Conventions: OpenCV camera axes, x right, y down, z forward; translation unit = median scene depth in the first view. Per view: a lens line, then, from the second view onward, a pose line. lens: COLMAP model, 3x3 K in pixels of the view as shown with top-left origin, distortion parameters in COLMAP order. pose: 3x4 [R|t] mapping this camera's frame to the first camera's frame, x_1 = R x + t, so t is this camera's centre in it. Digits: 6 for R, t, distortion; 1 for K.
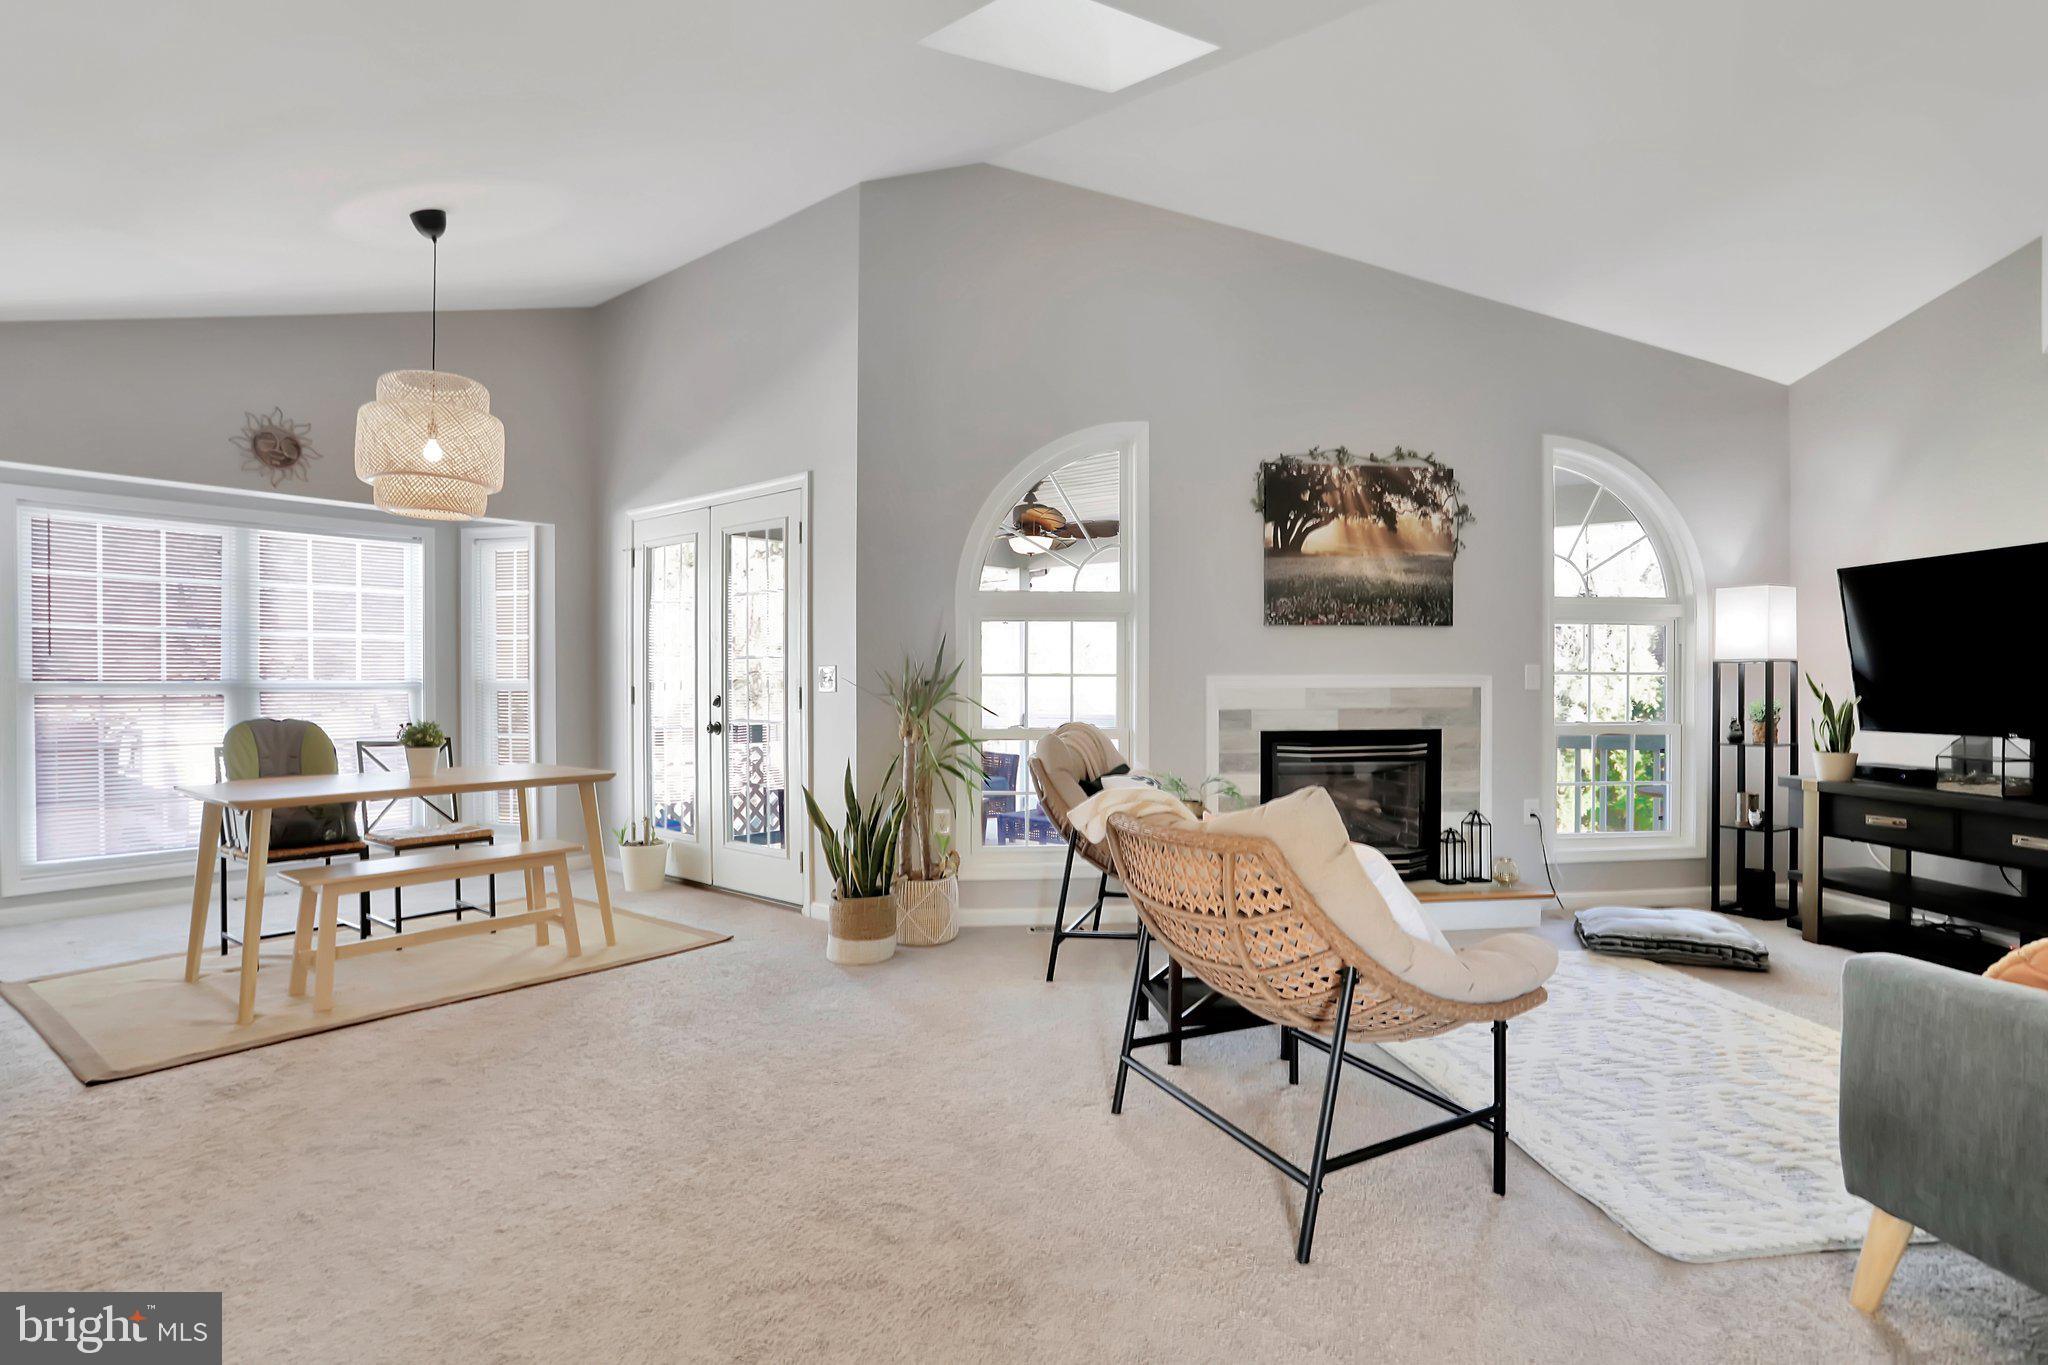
lens RADIAL K [[1082.2, 0, 1020.4], [0, 1082.2, 675.5], [0, 0, 1]] dist [-0.045133, 0.017349]
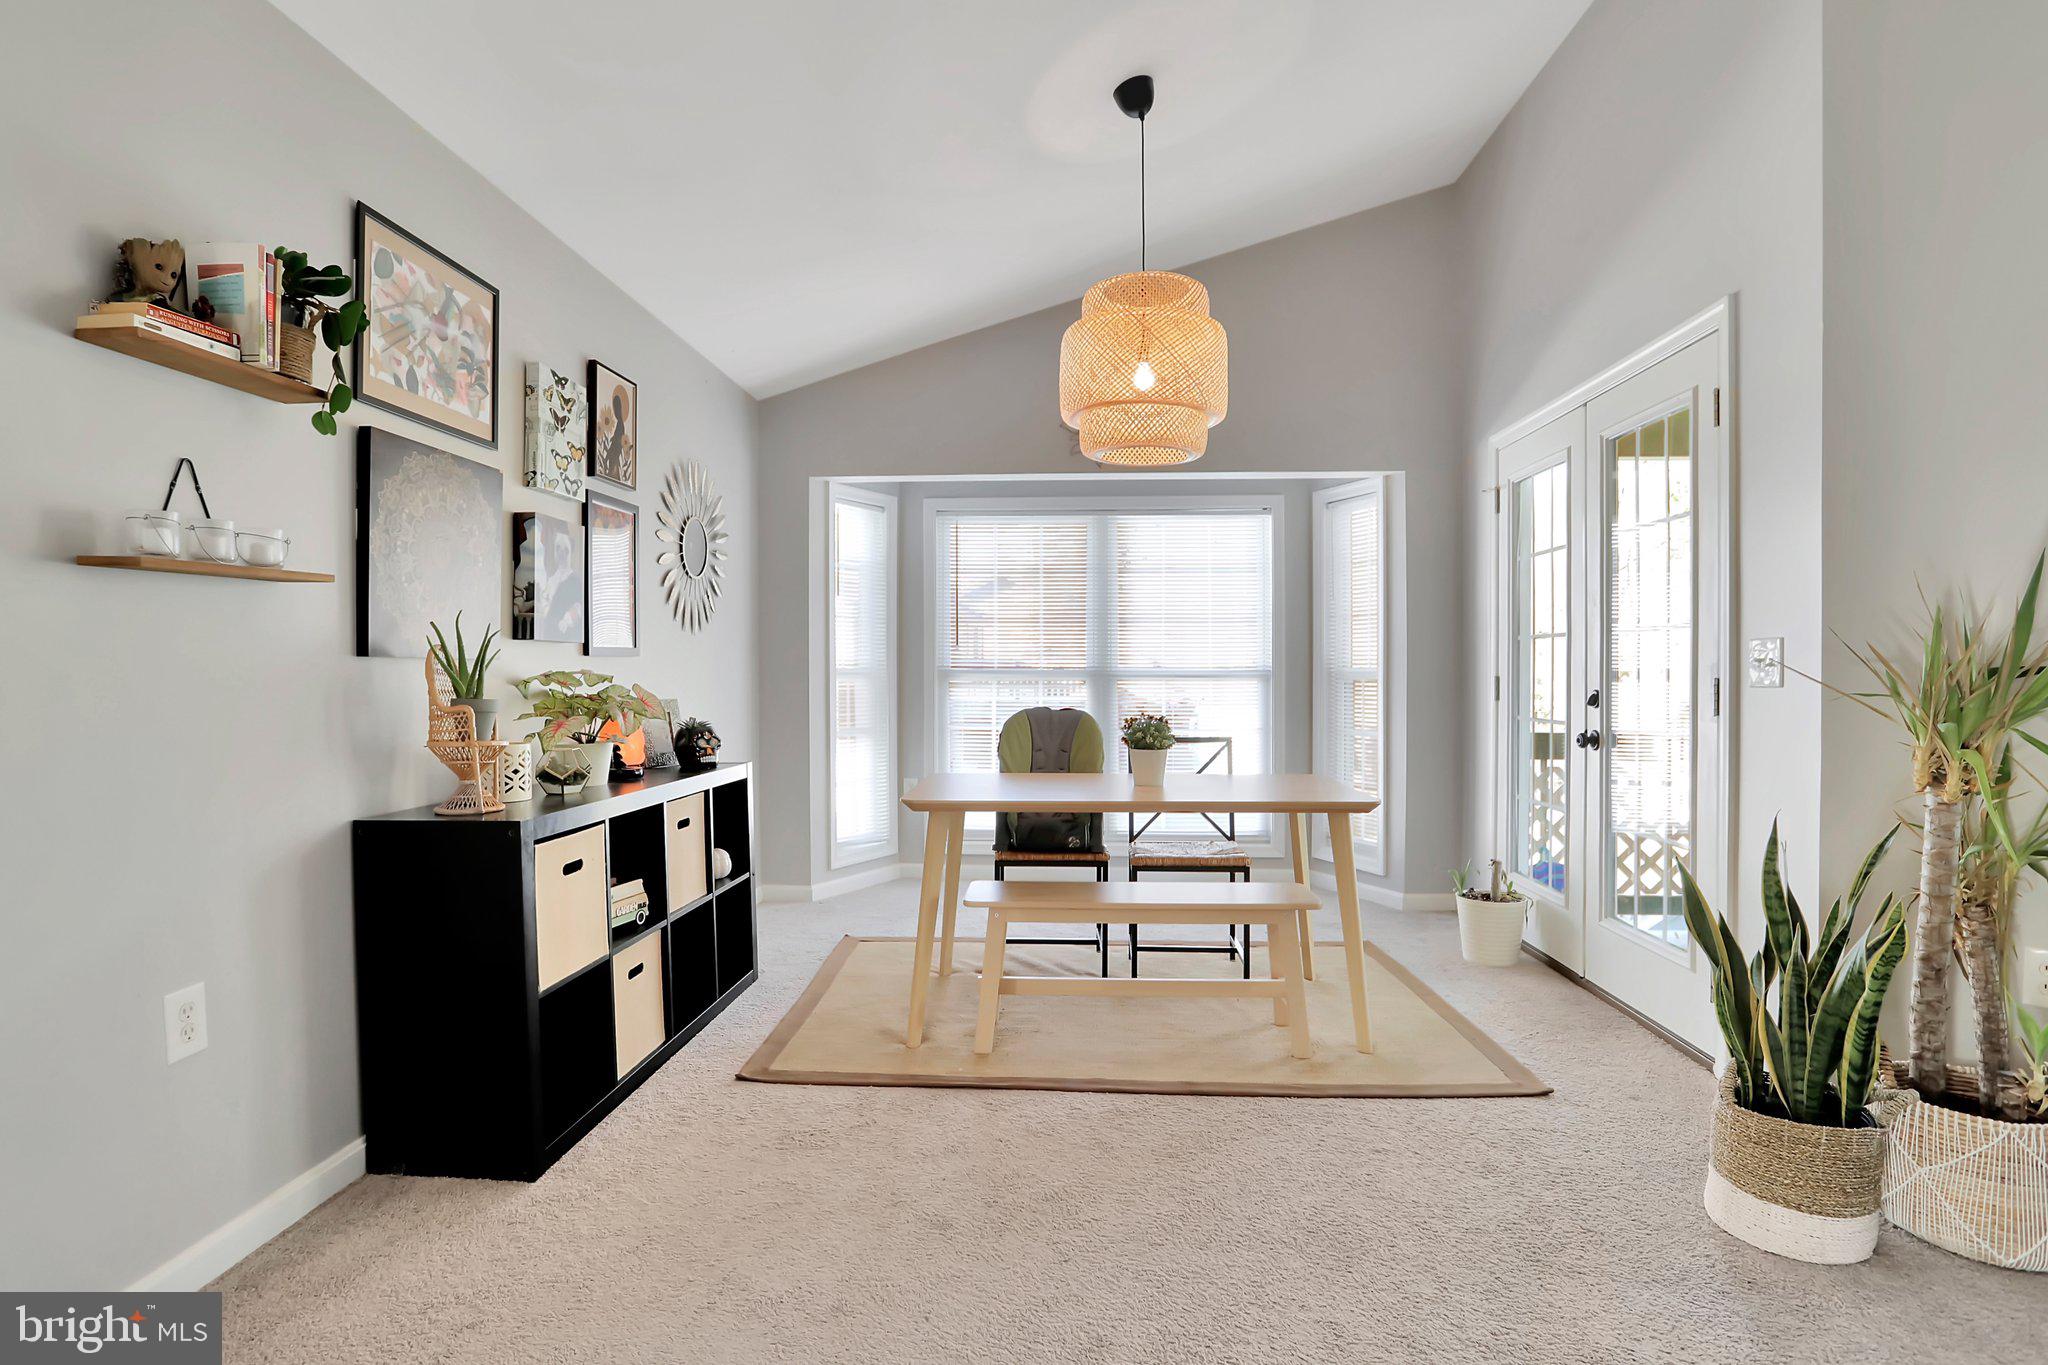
lens RADIAL K [[1015.3, 0, 1029.2], [0, 1015.3, 678.2], [0, 0, 1]] dist [-0.051273, 0.015438]
pose [[0.569534, 0.006504, -0.821942, 0.021334], [0.002716, 0.999948, 0.009794, 0.004767], [0.821963, -0.007810, 0.569487, 0.429936]]
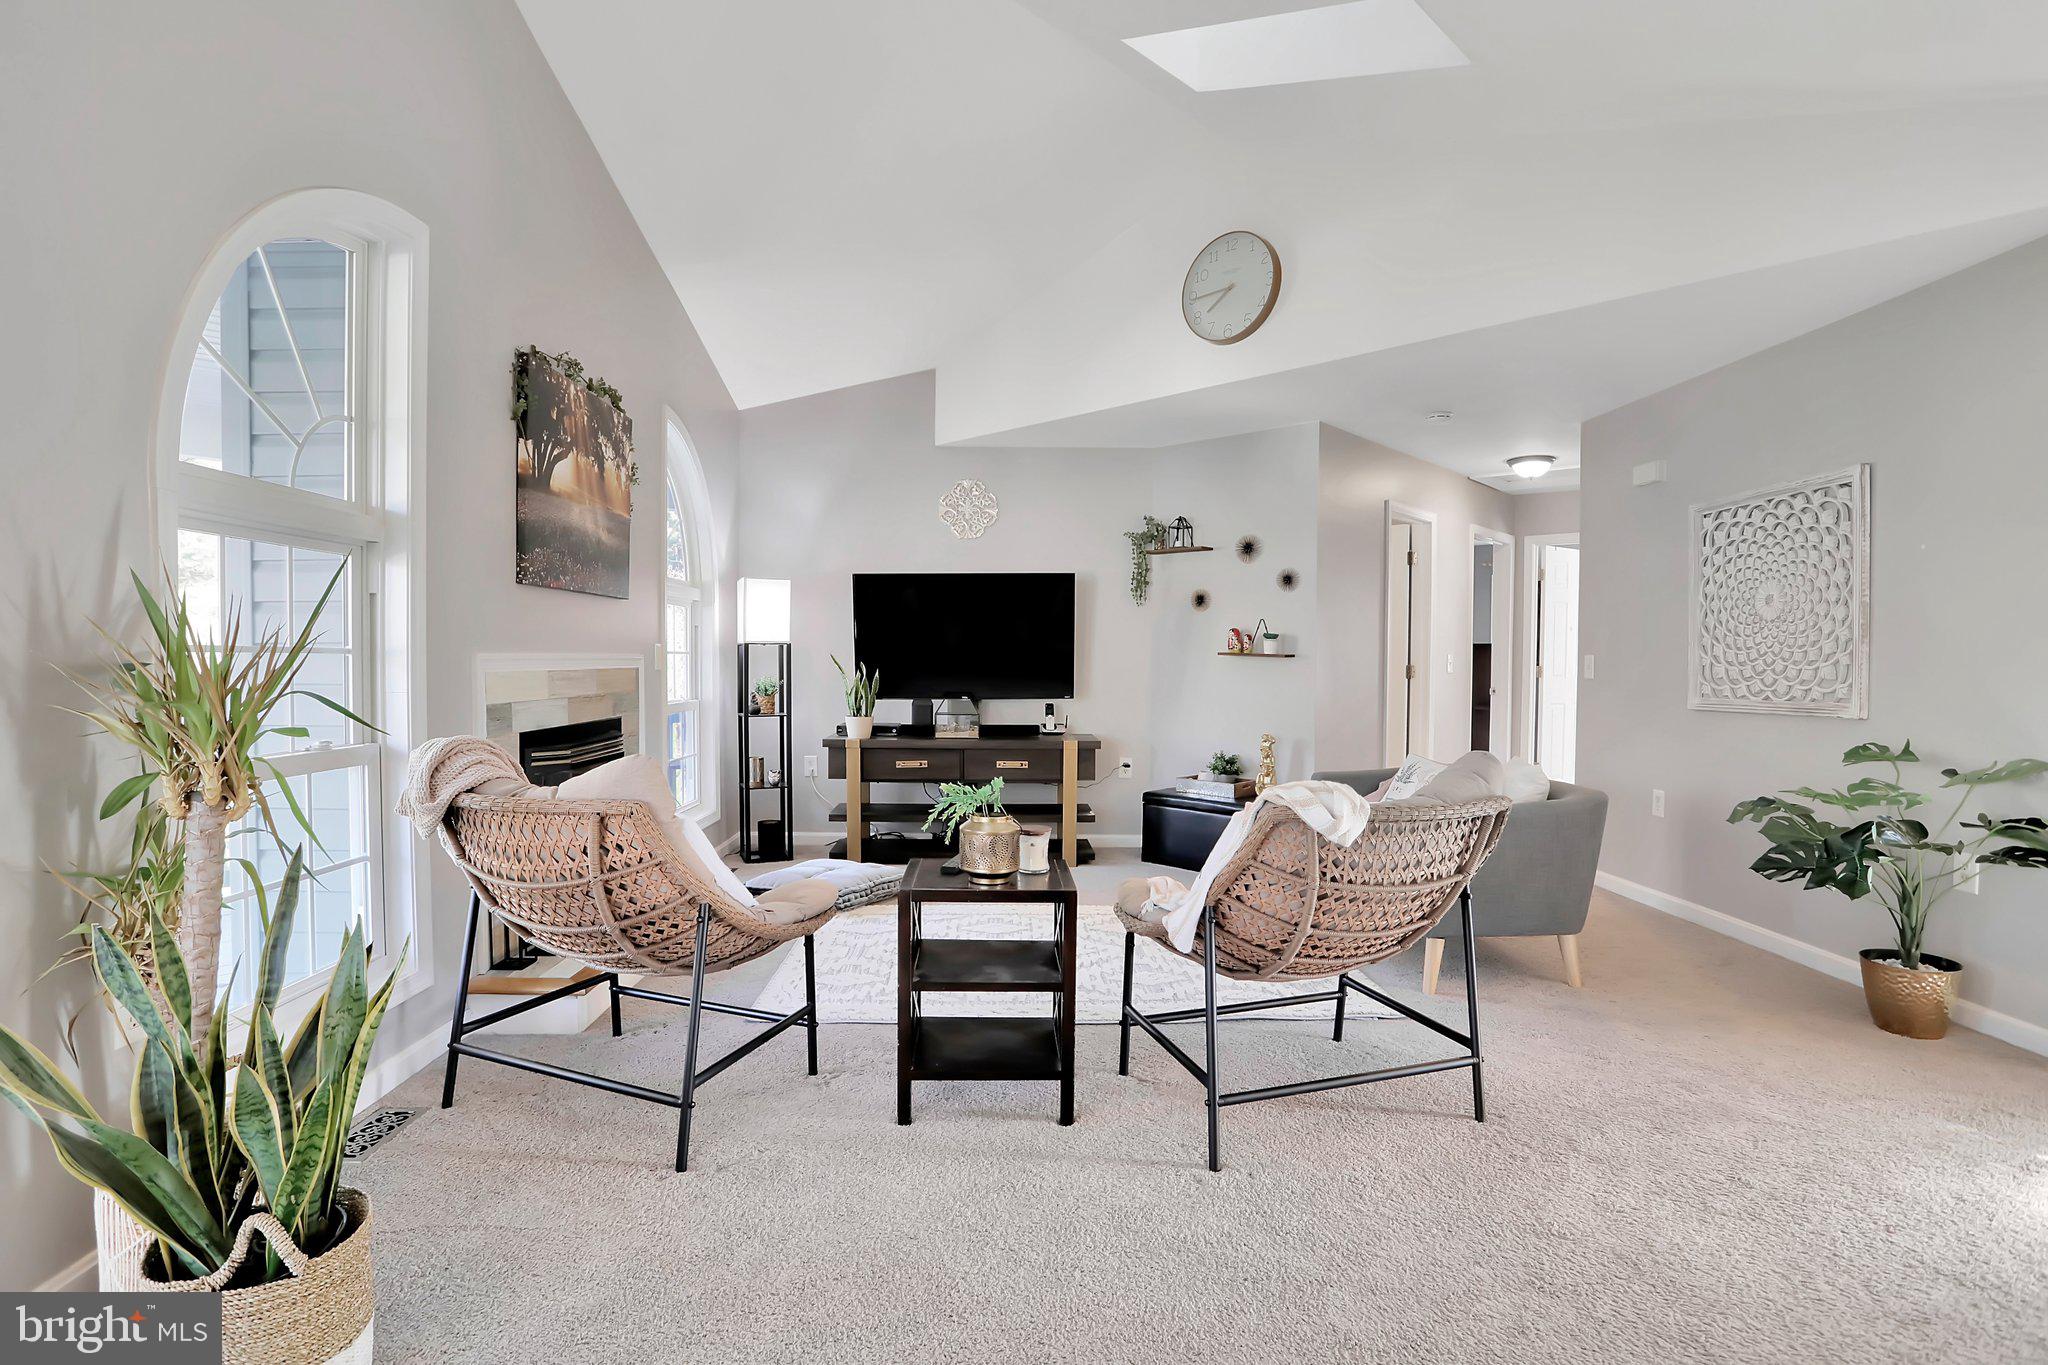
lens RADIAL K [[1015.3, 0, 1019.2], [0, 1015.3, 676.8], [0, 0, 1]] dist [-0.051273, 0.015438]
pose [[0.087419, -0.018057, 0.996008, -0.414062], [-0.009855, 0.999771, 0.018990, -0.001188], [-0.996123, -0.011476, 0.087221, 0.644420]]
